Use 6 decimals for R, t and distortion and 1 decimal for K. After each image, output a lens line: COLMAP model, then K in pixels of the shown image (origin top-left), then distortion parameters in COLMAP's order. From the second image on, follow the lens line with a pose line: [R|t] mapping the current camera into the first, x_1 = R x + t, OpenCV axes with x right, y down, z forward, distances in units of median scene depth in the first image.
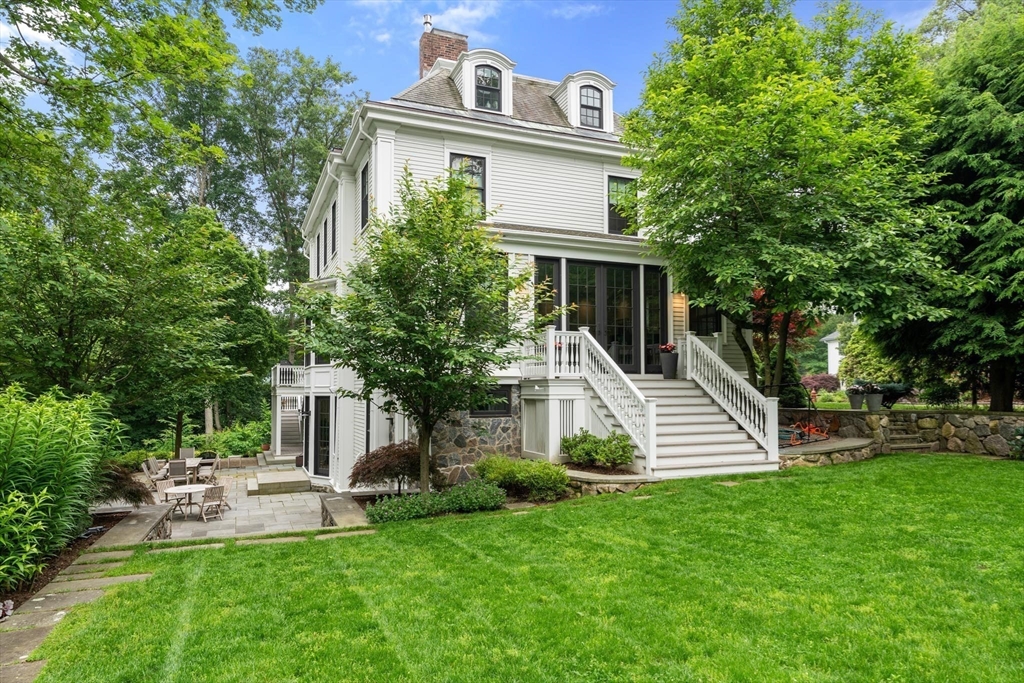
lens RADIAL K [[647.2, 0, 503.3], [0, 647.2, 365.7], [0, 0, 1]] dist [0.007243, 0.001168]
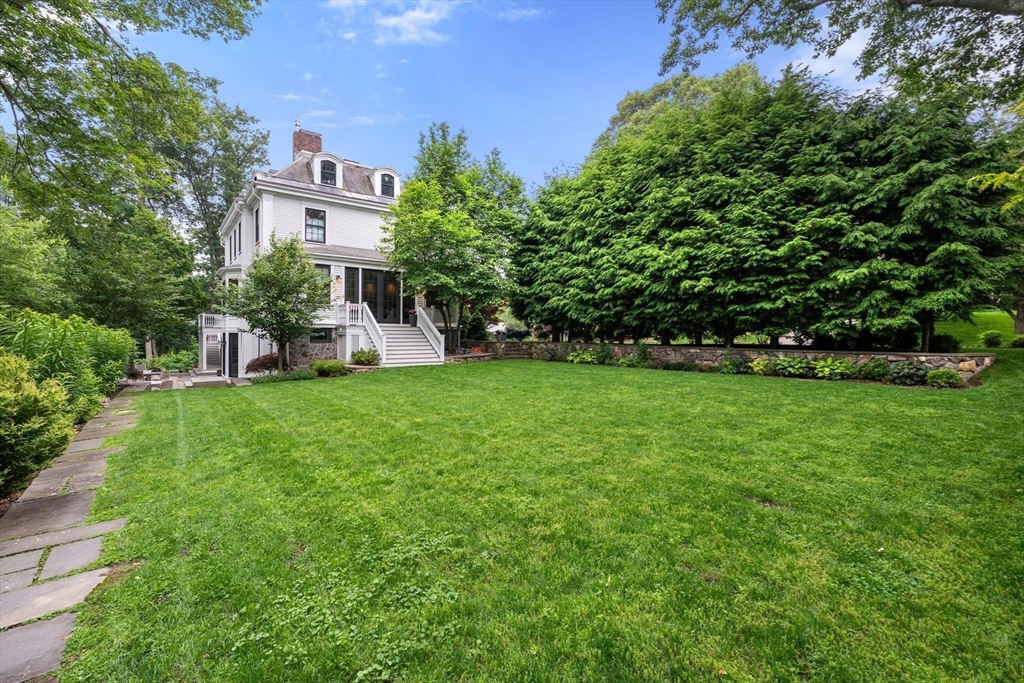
lens RADIAL K [[456.3, 0, 513.8], [0, 456.3, 342.6], [0, 0, 1]] dist [-0.002213, -0.000432]
pose [[0.964293, 0.006371, 0.264760, 0.157036], [-0.021766, 0.998235, 0.055256, -0.014747], [-0.263941, -0.059046, 0.962730, -0.488140]]
